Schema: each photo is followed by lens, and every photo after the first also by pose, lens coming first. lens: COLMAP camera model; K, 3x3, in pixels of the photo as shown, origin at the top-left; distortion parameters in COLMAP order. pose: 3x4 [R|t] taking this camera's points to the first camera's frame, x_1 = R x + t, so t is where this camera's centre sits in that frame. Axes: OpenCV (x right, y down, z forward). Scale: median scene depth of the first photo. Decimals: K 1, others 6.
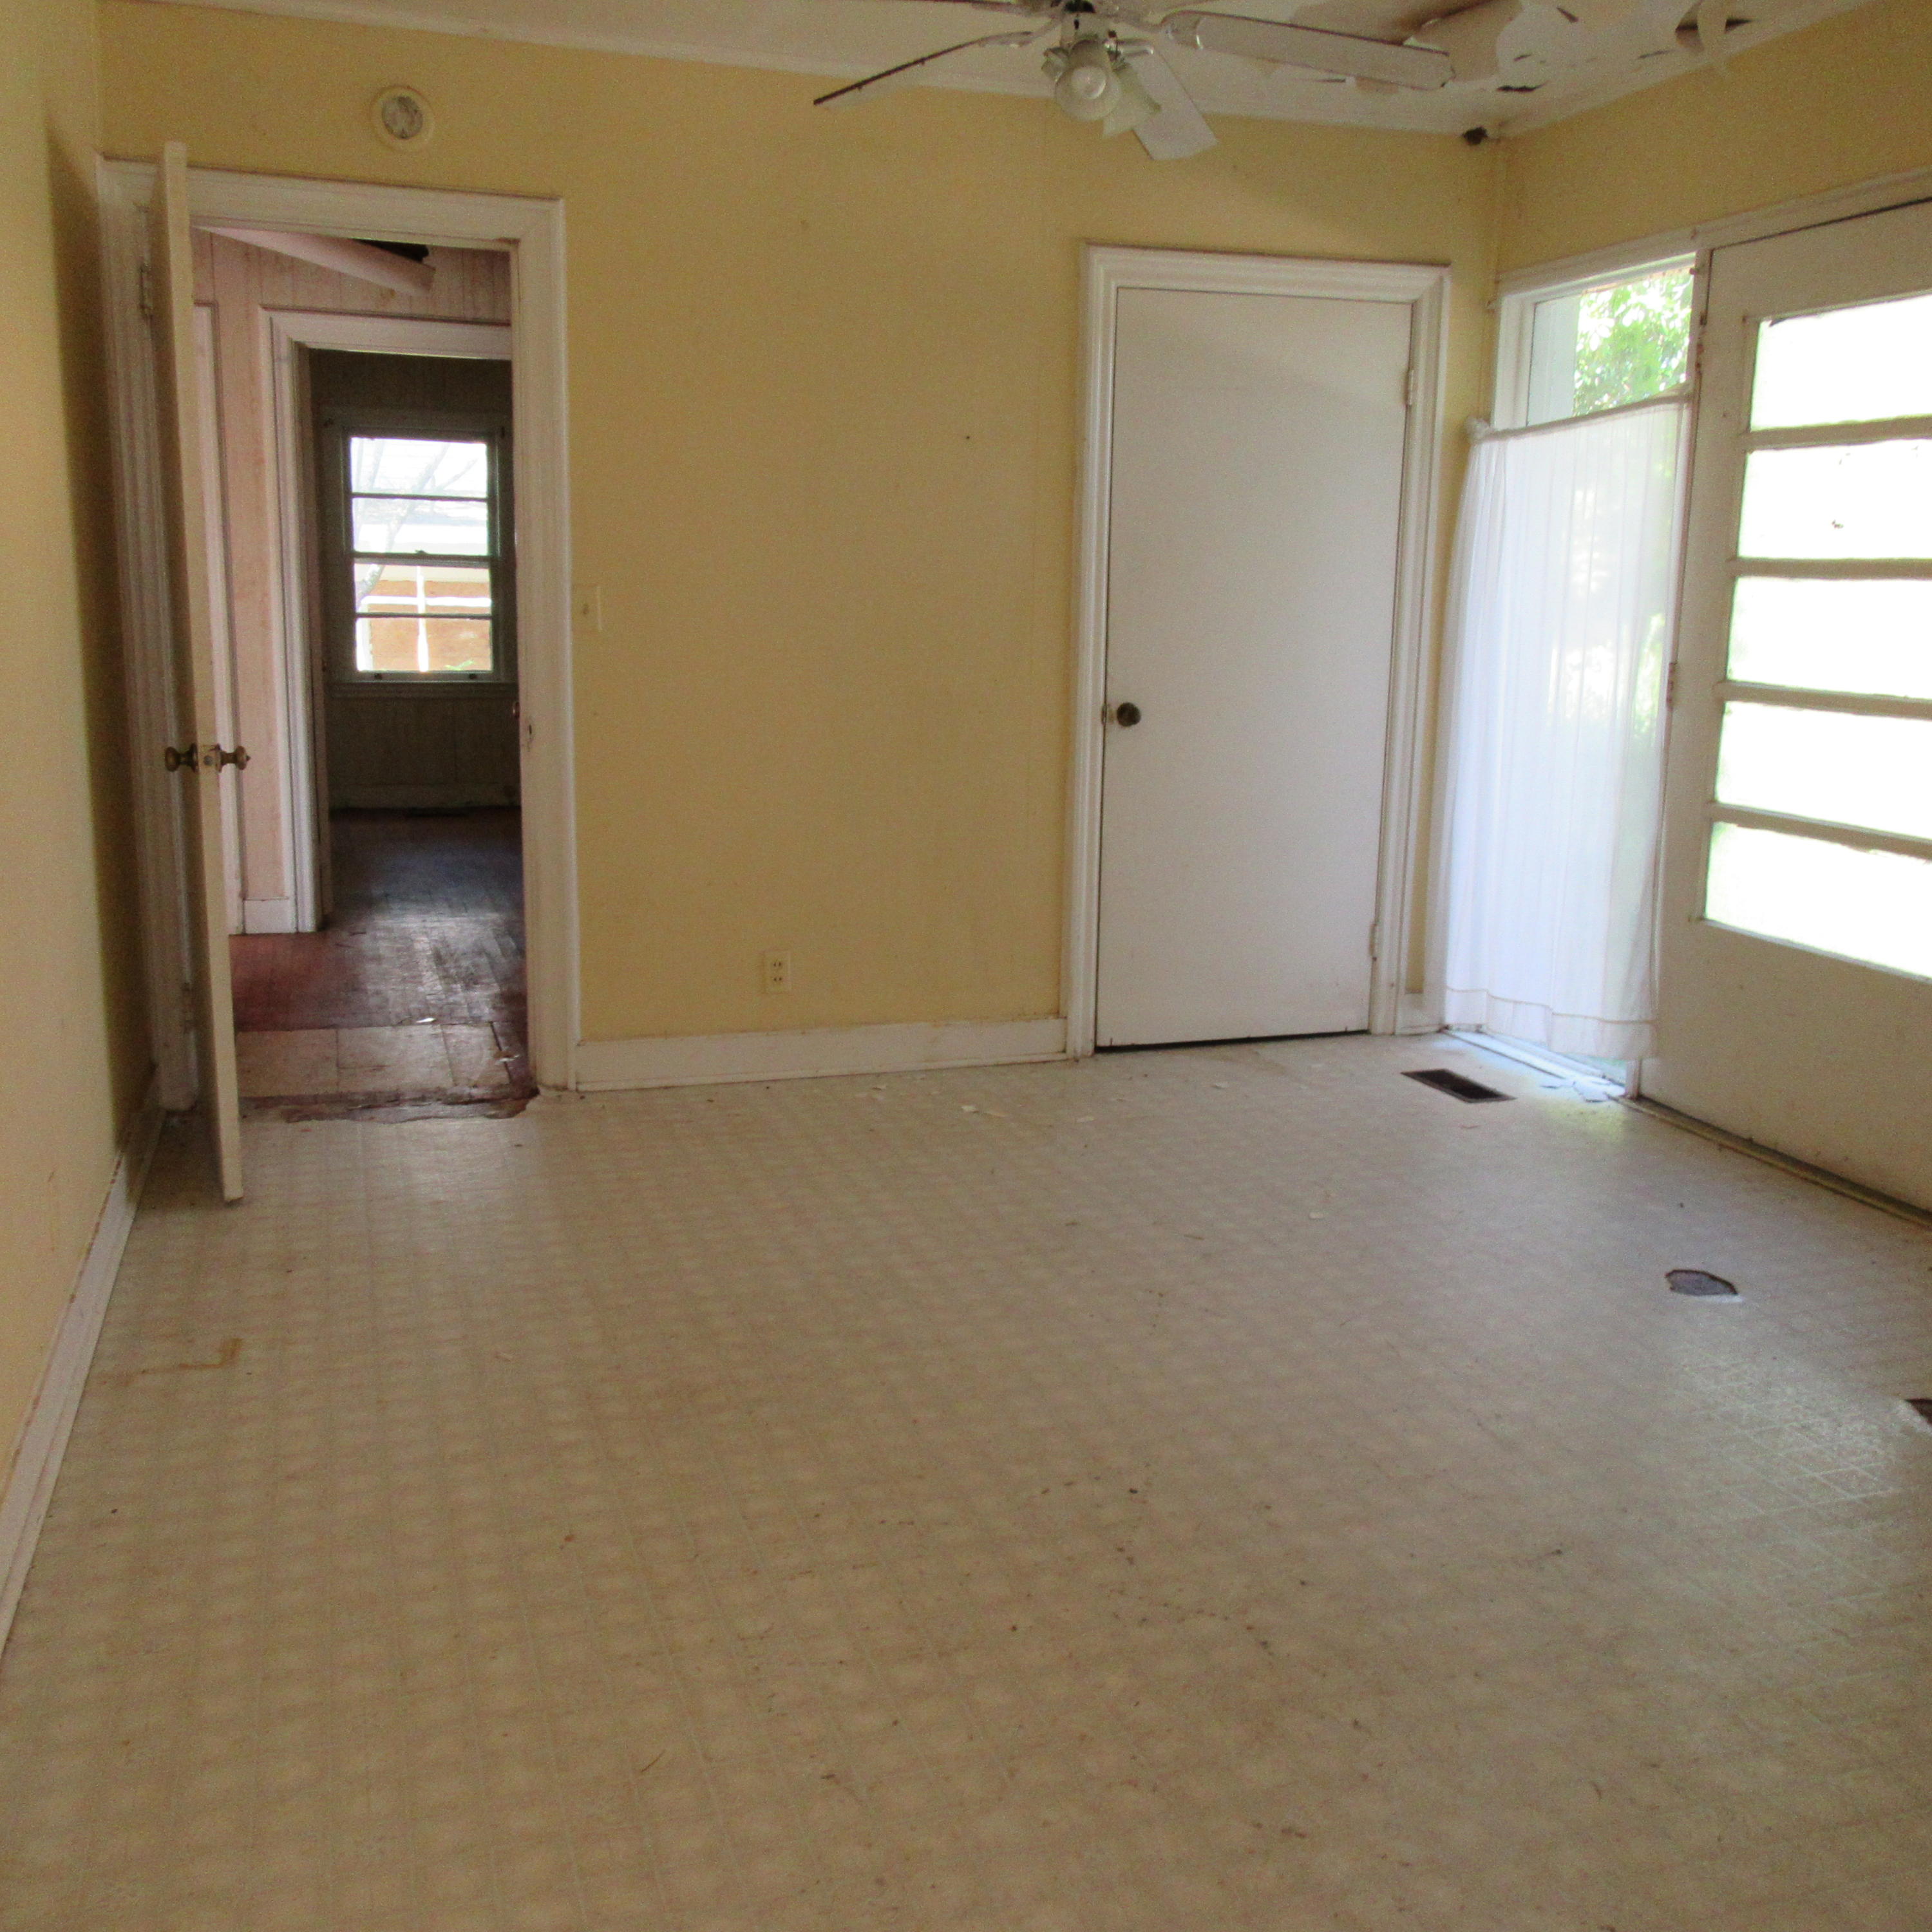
lens RADIAL K [[1900.1, 0, 966.0], [0, 1900.1, 966.0], [0, 0, 1]] dist [-0.006669, -0.002304]
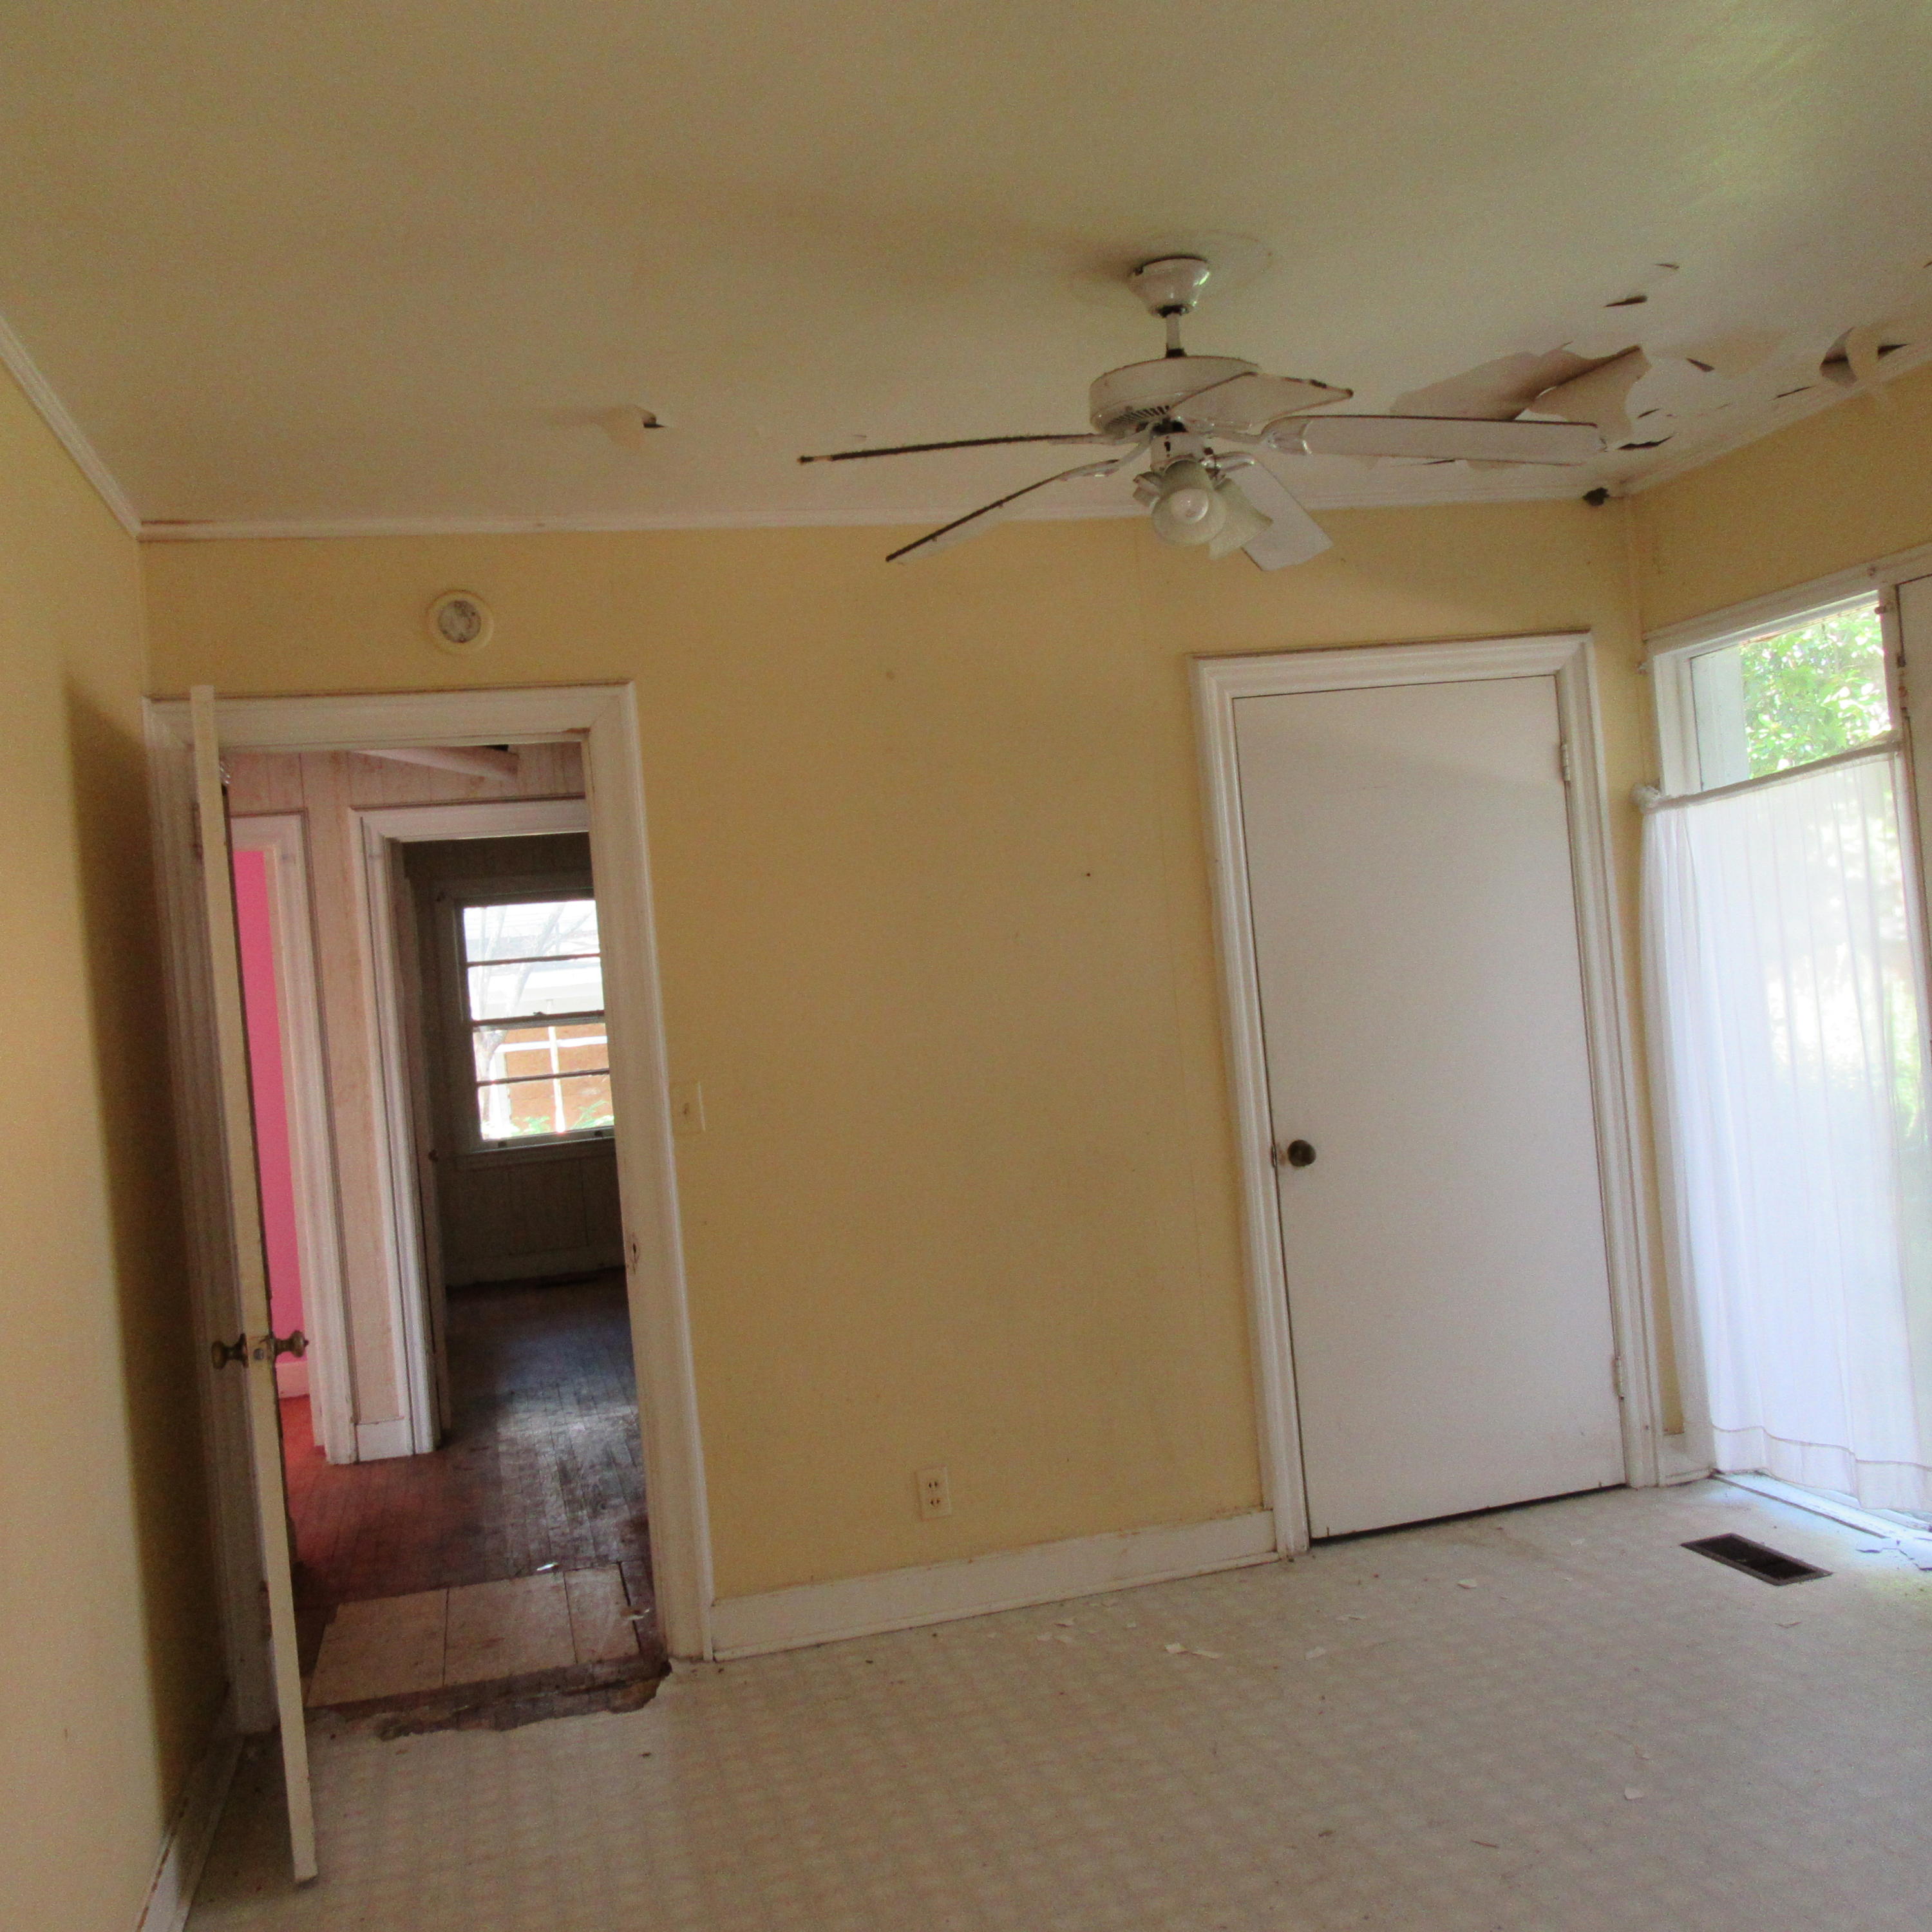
lens RADIAL K [[1900.1, 0, 966.0], [0, 1900.1, 966.0], [0, 0, 1]] dist [-0.006669, -0.002304]
pose [[0.992085, -0.107349, -0.065139, -0.002467], [0.092780, 0.976249, -0.195780, -0.058970], [0.084608, 0.188187, 0.978482, 0.105456]]
